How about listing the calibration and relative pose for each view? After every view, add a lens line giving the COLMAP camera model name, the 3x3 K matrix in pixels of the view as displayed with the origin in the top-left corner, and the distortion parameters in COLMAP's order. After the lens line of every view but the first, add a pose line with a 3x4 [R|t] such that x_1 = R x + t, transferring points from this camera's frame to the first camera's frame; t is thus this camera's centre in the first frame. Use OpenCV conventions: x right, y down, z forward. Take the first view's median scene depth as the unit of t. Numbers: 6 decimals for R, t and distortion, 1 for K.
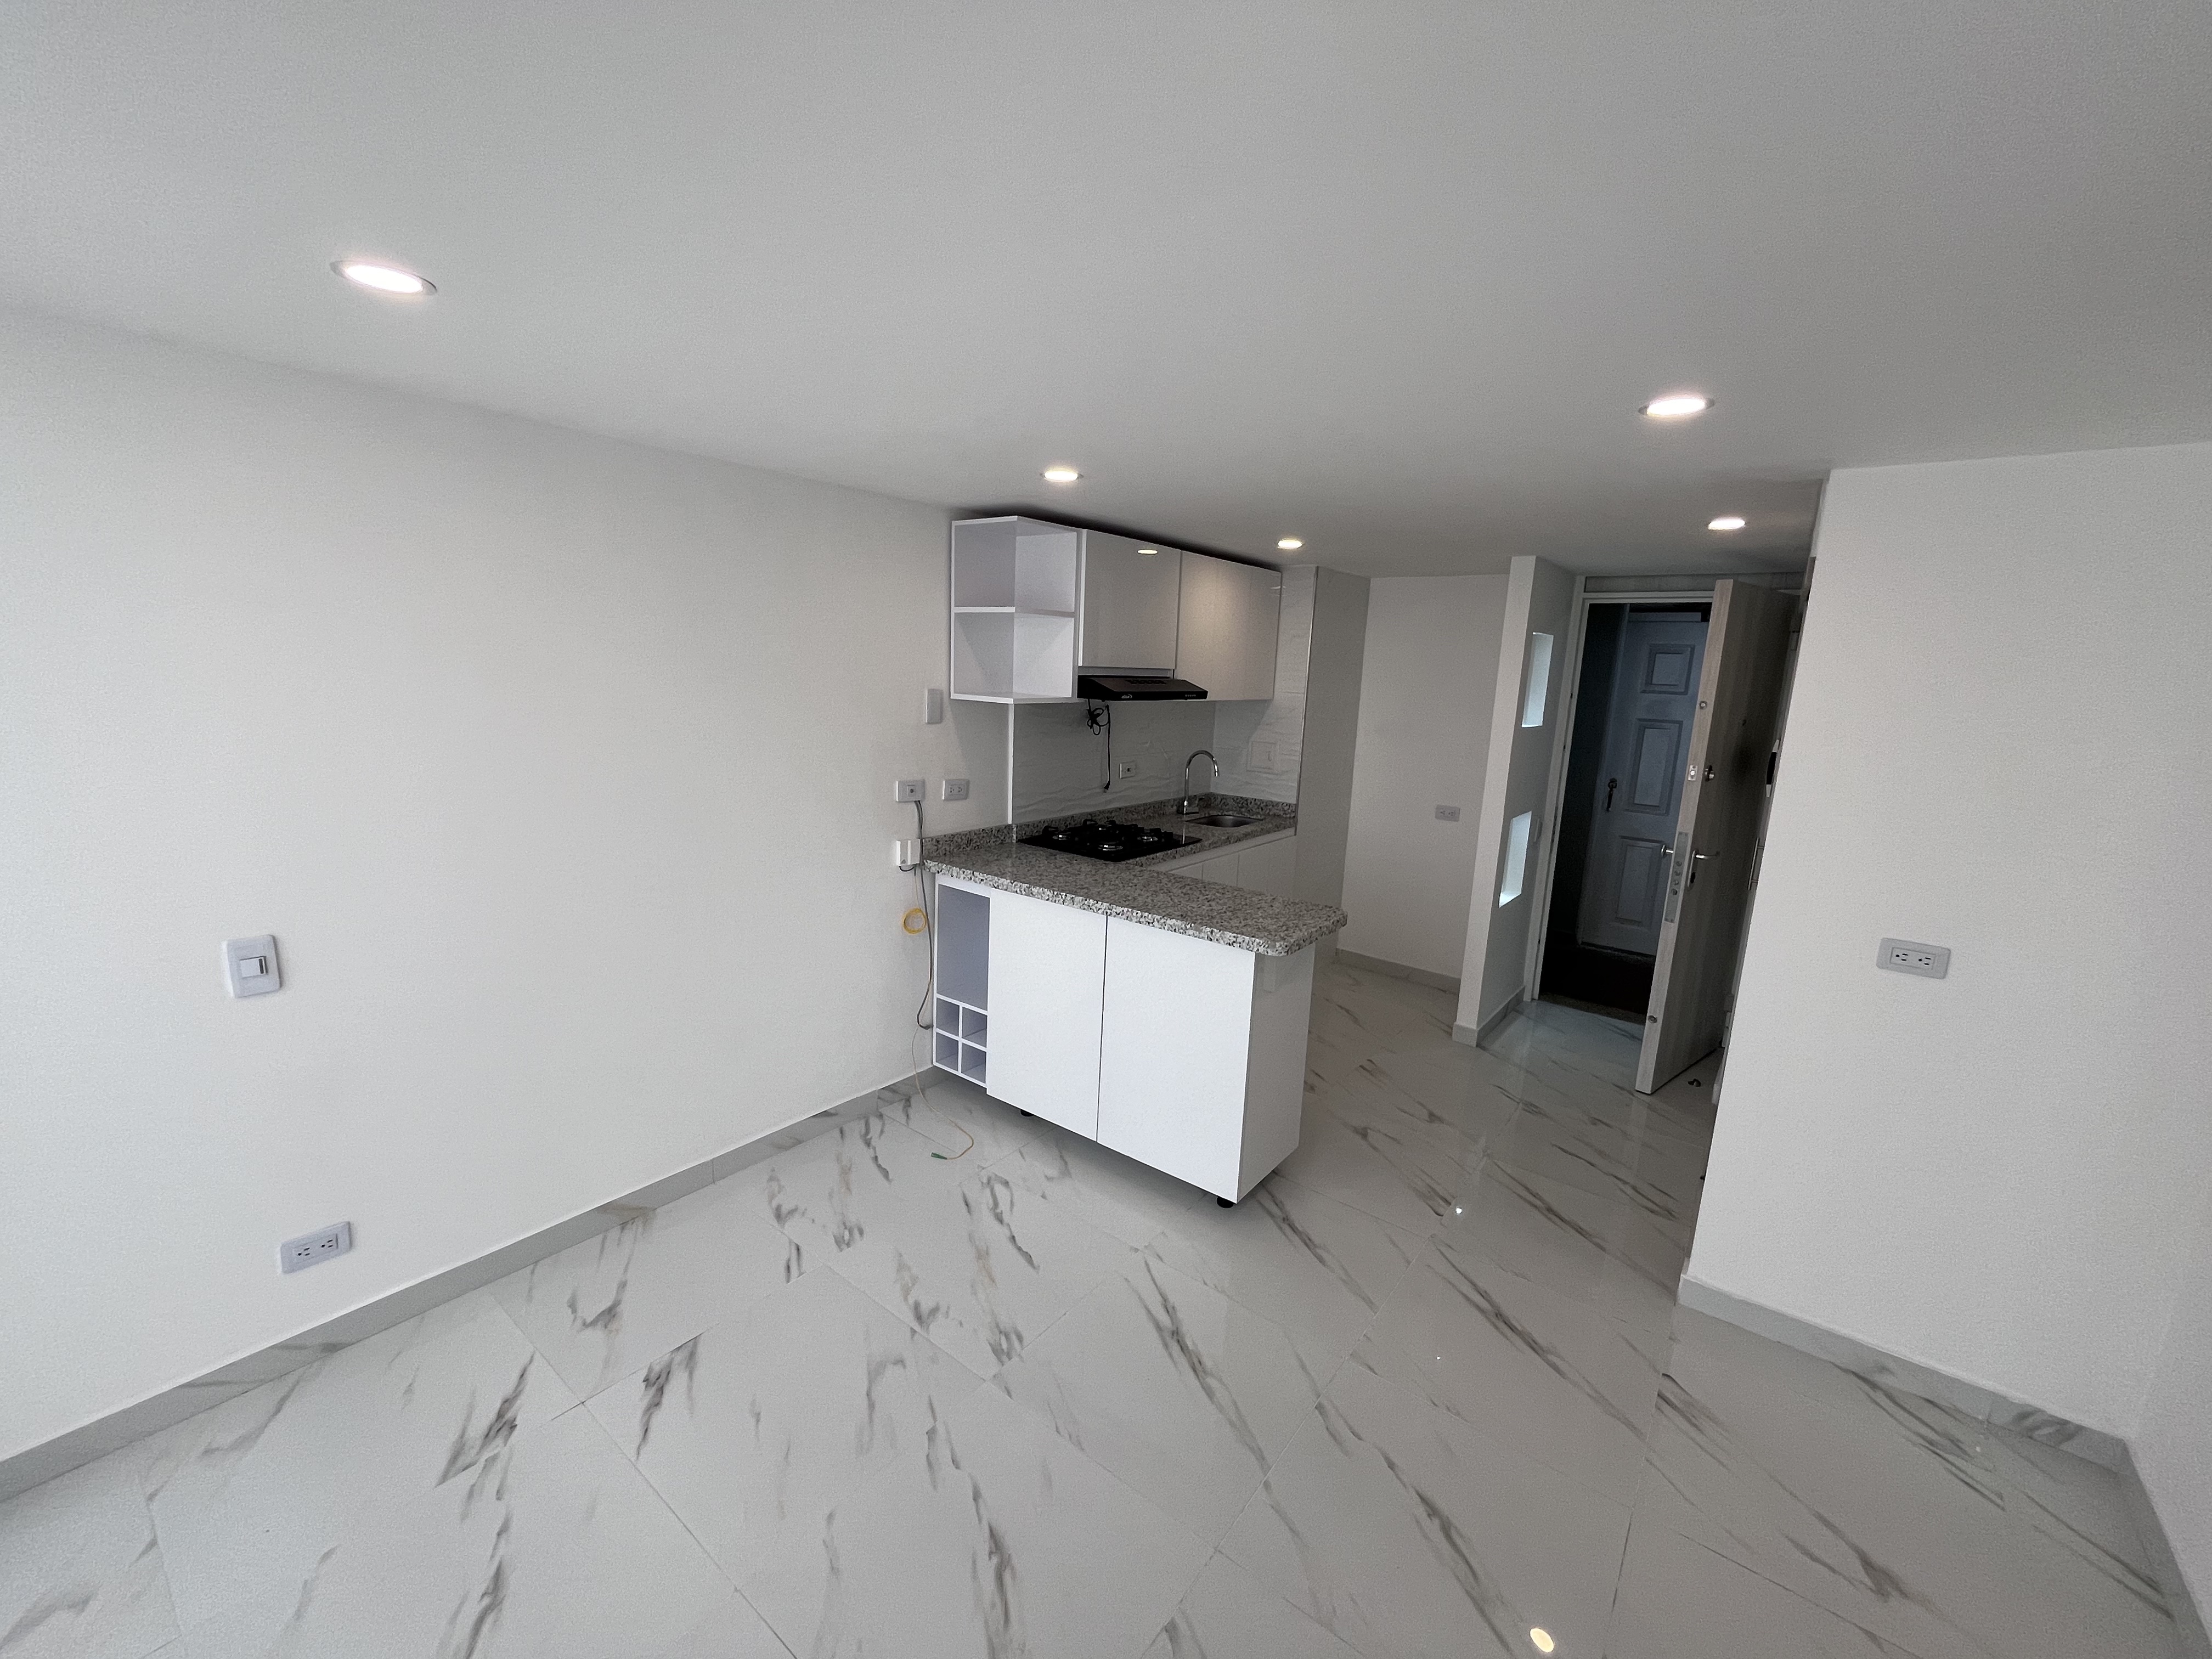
lens RADIAL K [[894.6, 0, 1109.9], [0, 894.6, 831.8], [0, 0, 1]] dist [-0.002634, -0.000696]
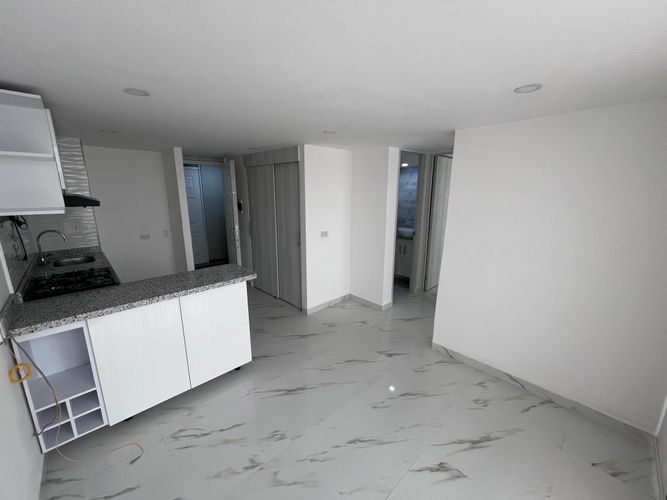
lens RADIAL K [[269.8, 0, 329.6], [0, 269.8, 248.7], [0, 0, 1]] dist [-0.002634, -0.000696]
pose [[0.157363, -0.247820, 0.955940, -0.678140], [0.185927, 0.958125, 0.217780, -0.124614], [-0.969881, 0.143465, 0.196849, 0.540459]]
